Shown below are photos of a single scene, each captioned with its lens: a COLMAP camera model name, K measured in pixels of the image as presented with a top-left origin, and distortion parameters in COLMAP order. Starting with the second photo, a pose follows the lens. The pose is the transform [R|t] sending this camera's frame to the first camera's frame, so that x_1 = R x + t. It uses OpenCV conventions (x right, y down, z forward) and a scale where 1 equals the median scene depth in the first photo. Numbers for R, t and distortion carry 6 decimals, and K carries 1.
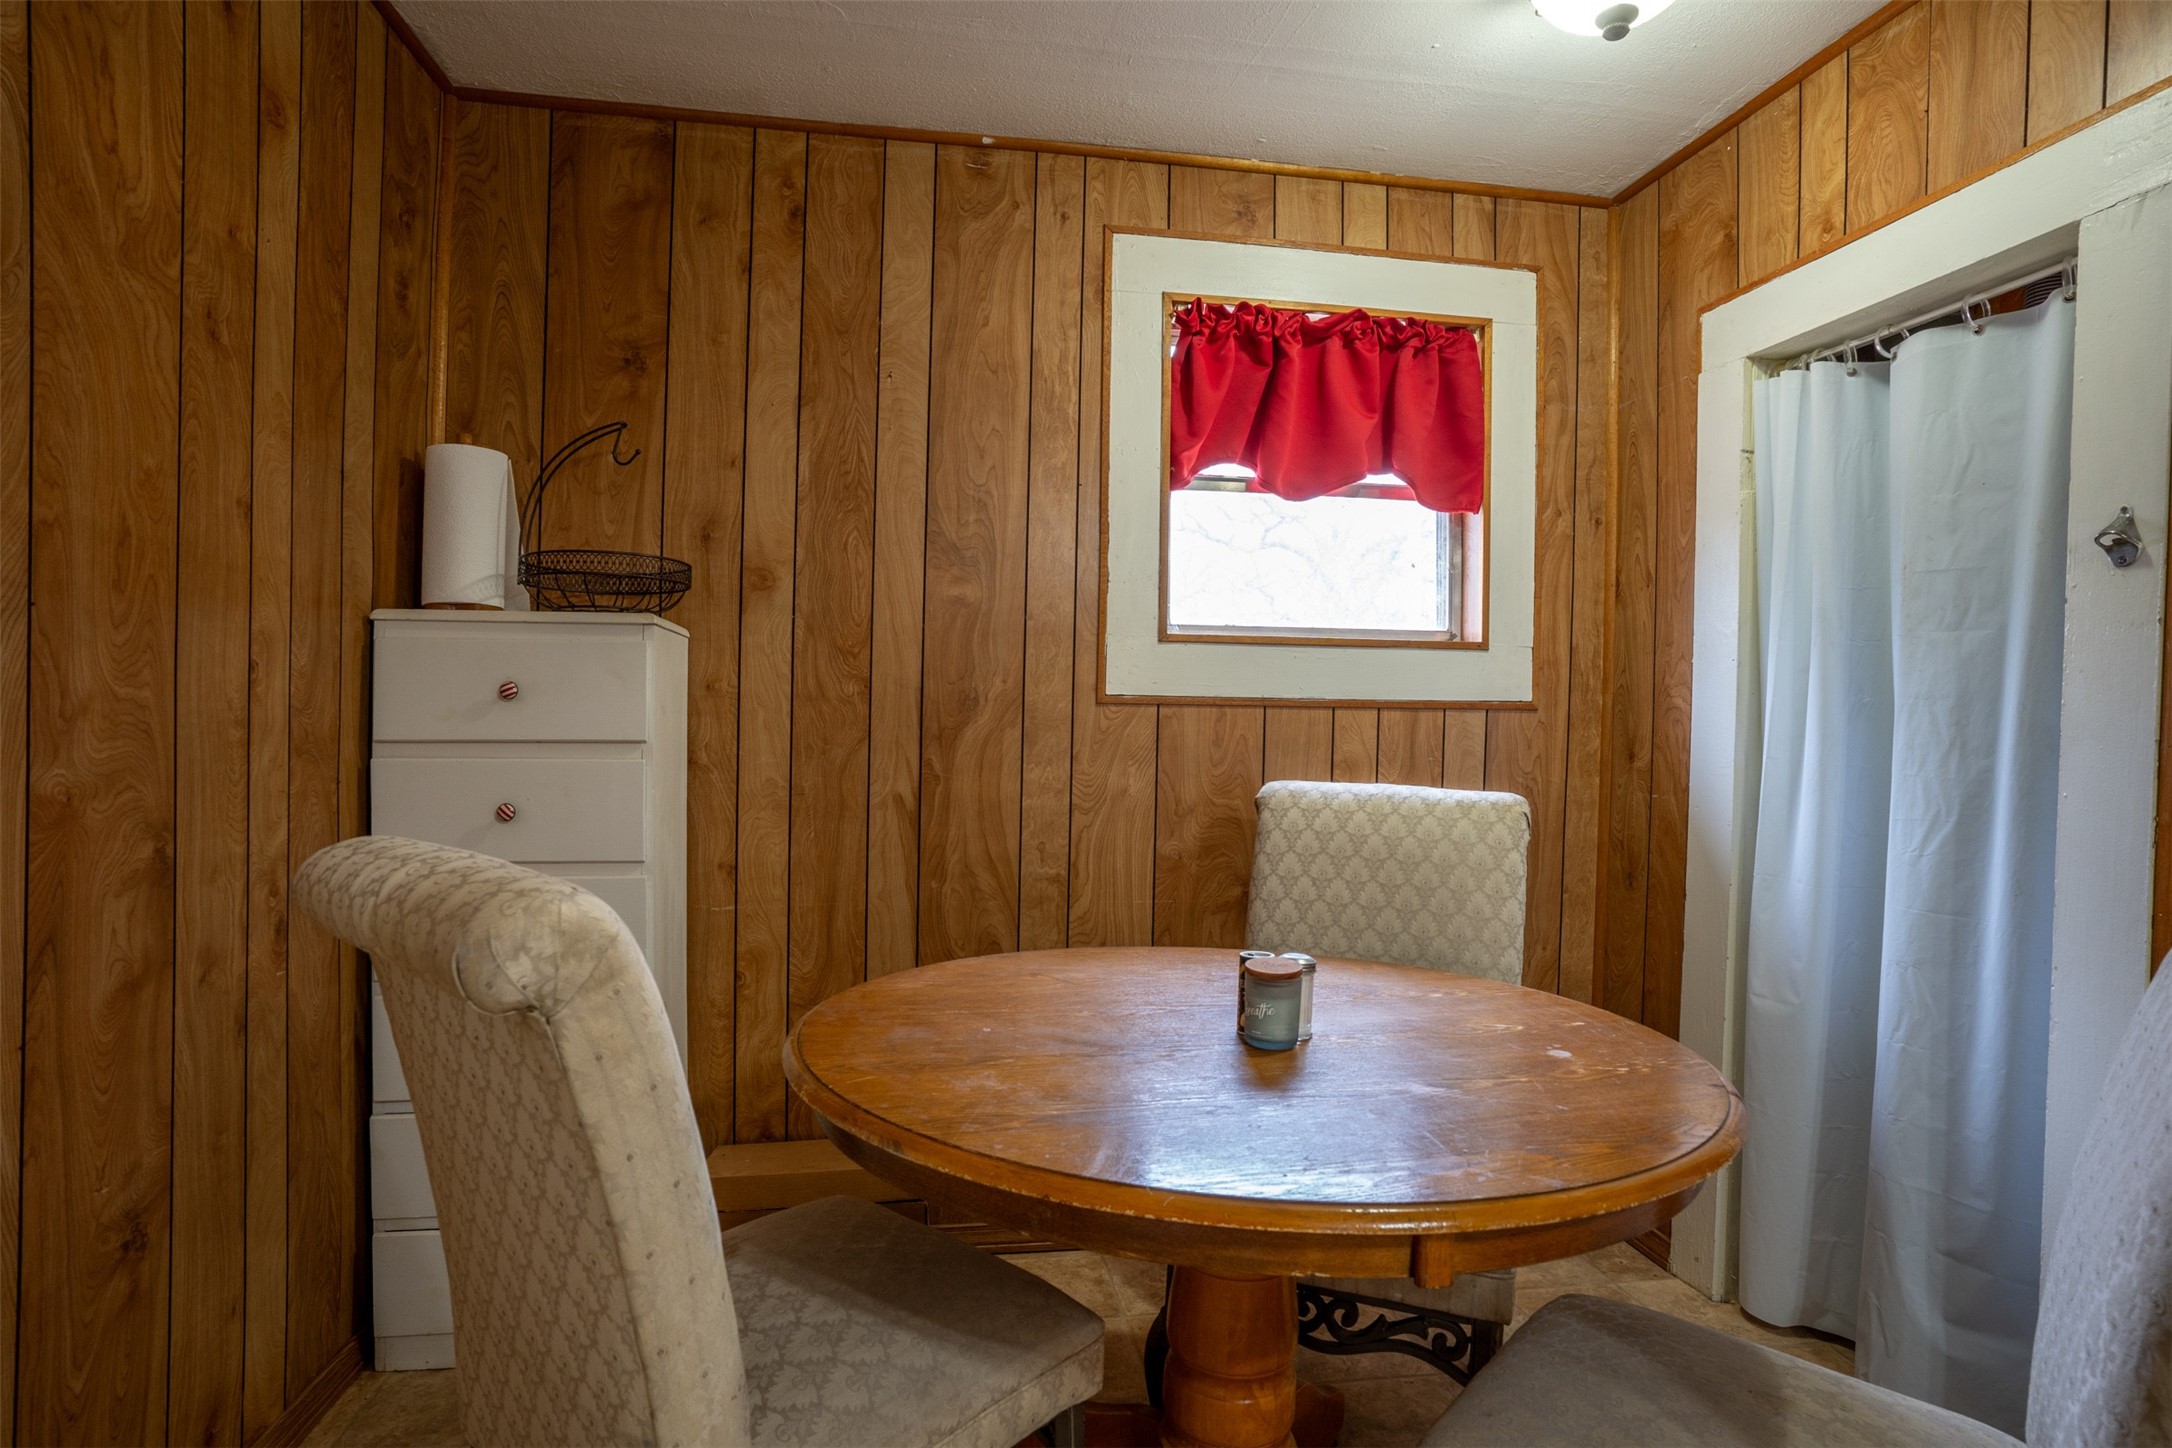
lens RADIAL K [[1129.7, 0, 1096.8], [0, 1129.7, 722.9], [0, 0, 1]] dist [-0.065319, 0.034838]
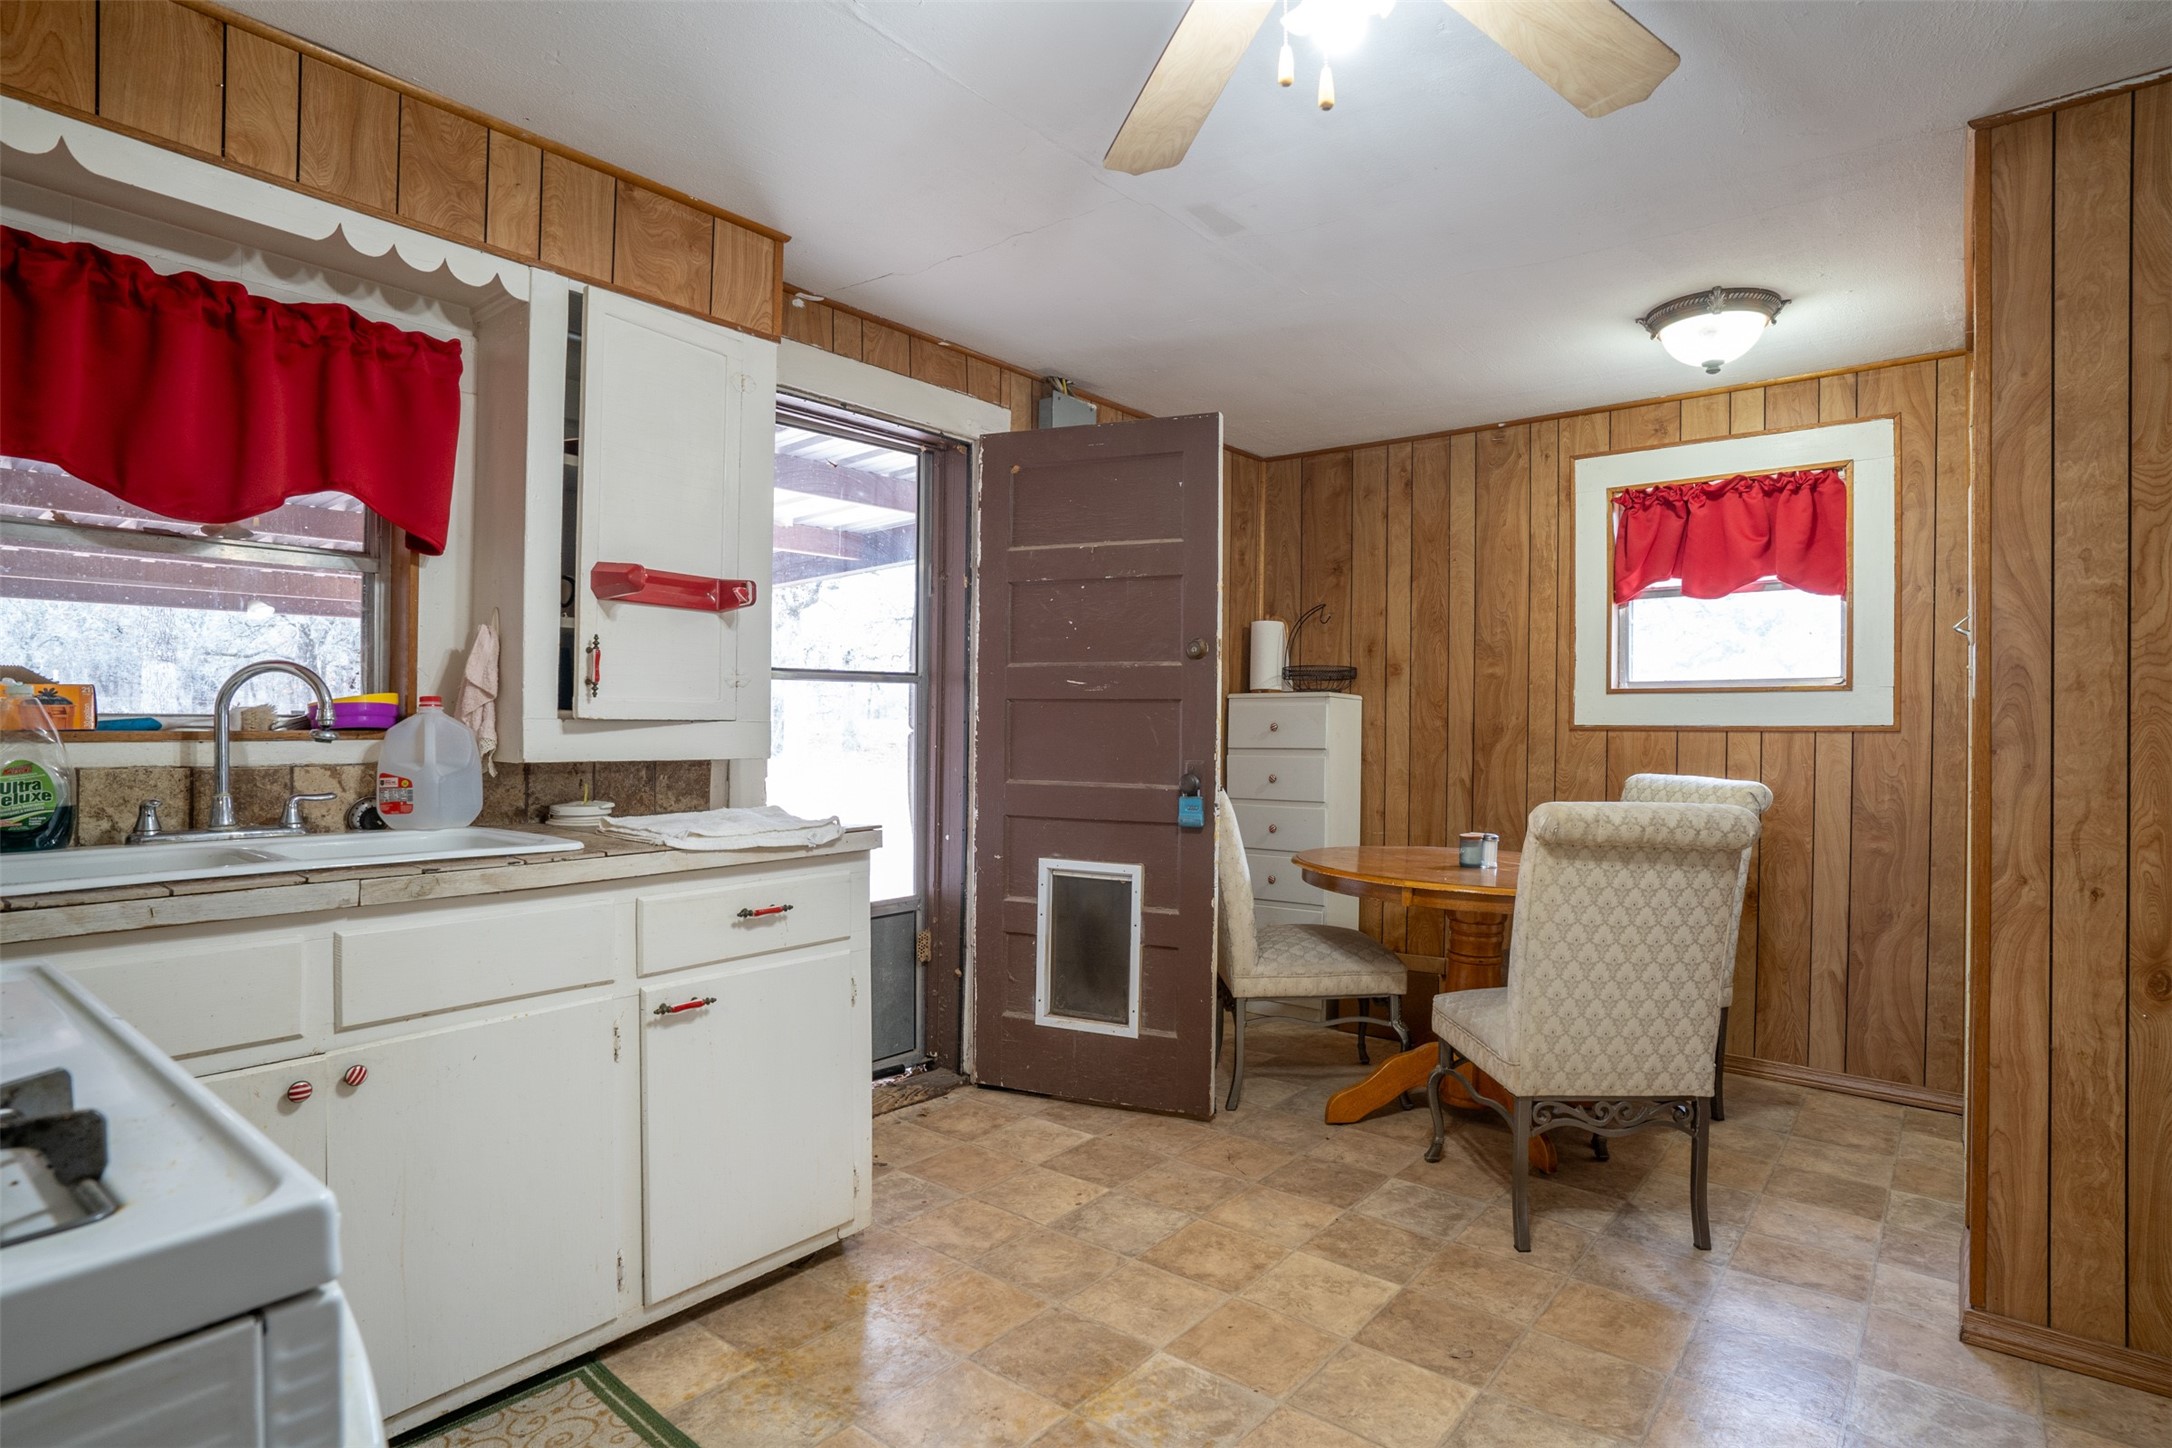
lens RADIAL K [[1129.7, 0, 1088.3], [0, 1129.7, 722.5], [0, 0, 1]] dist [-0.065319, 0.034838]
pose [[0.668646, -0.012989, -0.743467, 0.805780], [-0.002814, 0.999796, -0.019999, 0.007954], [0.743575, 0.015464, 0.668473, -0.730894]]
